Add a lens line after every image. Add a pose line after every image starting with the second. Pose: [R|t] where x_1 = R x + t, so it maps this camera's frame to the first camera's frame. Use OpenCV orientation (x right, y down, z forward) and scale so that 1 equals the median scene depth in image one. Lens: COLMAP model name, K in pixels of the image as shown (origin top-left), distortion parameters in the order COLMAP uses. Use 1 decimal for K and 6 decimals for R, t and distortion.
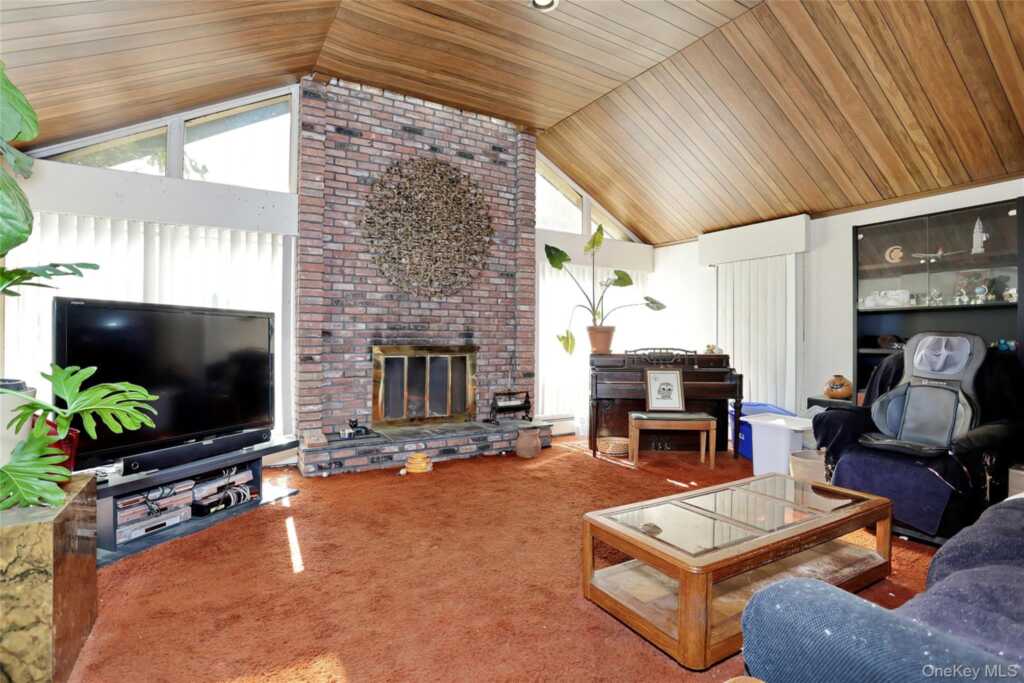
lens RADIAL K [[496.5, 0, 494.2], [0, 496.5, 335.9], [0, 0, 1]] dist [-0.042520, 0.005965]
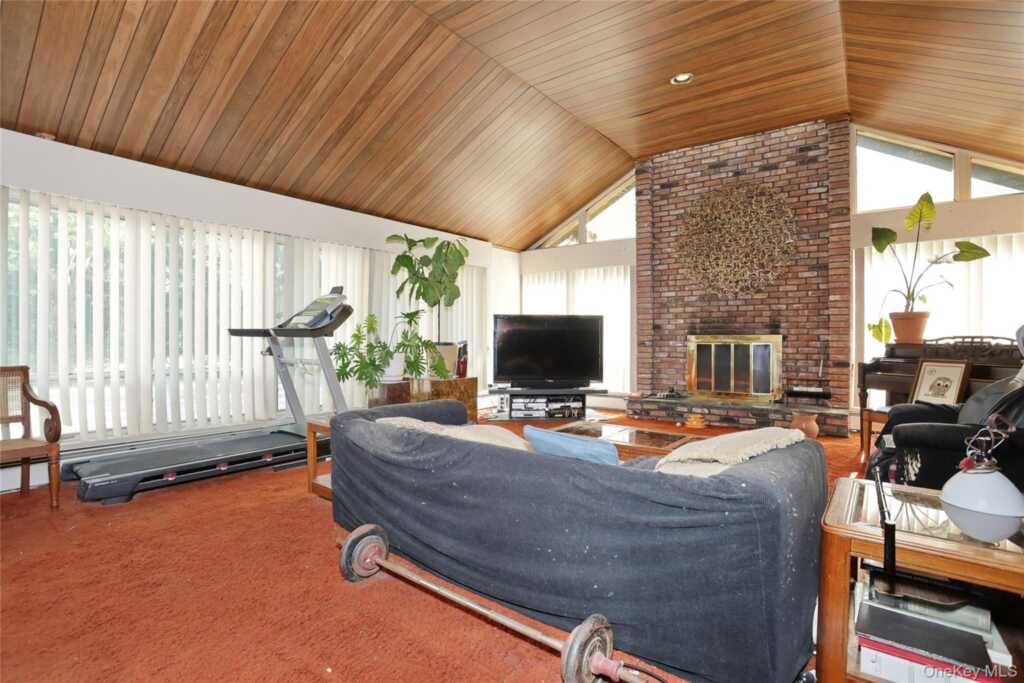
lens RADIAL K [[496.5, 0, 512.8], [0, 496.5, 336.6], [0, 0, 1]] dist [-0.042520, 0.005965]
pose [[0.409624, -0.004688, -0.912243, 0.791861], [0.009358, 0.999956, -0.000937, 0.019826], [0.912207, -0.008153, 0.409649, -0.000752]]
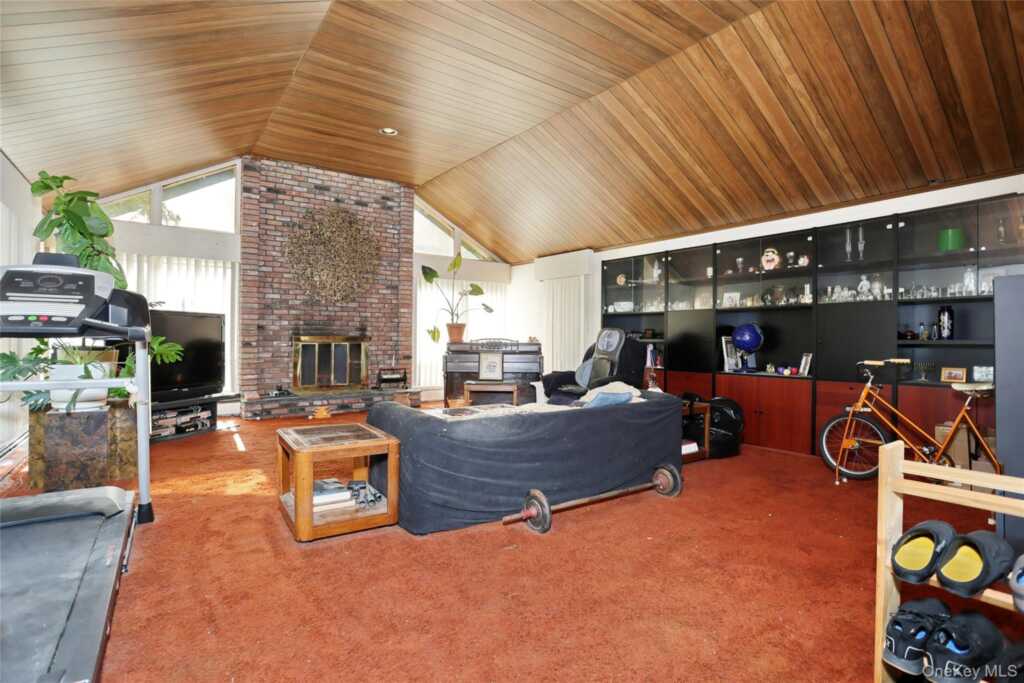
lens RADIAL K [[496.5, 0, 488.1], [0, 496.5, 336.5], [0, 0, 1]] dist [-0.042520, 0.005965]
pose [[0.997068, 0.003433, 0.076446, 0.219648], [-0.004130, 0.999951, 0.008958, 0.005751], [-0.076412, -0.009248, 0.997033, -0.506203]]
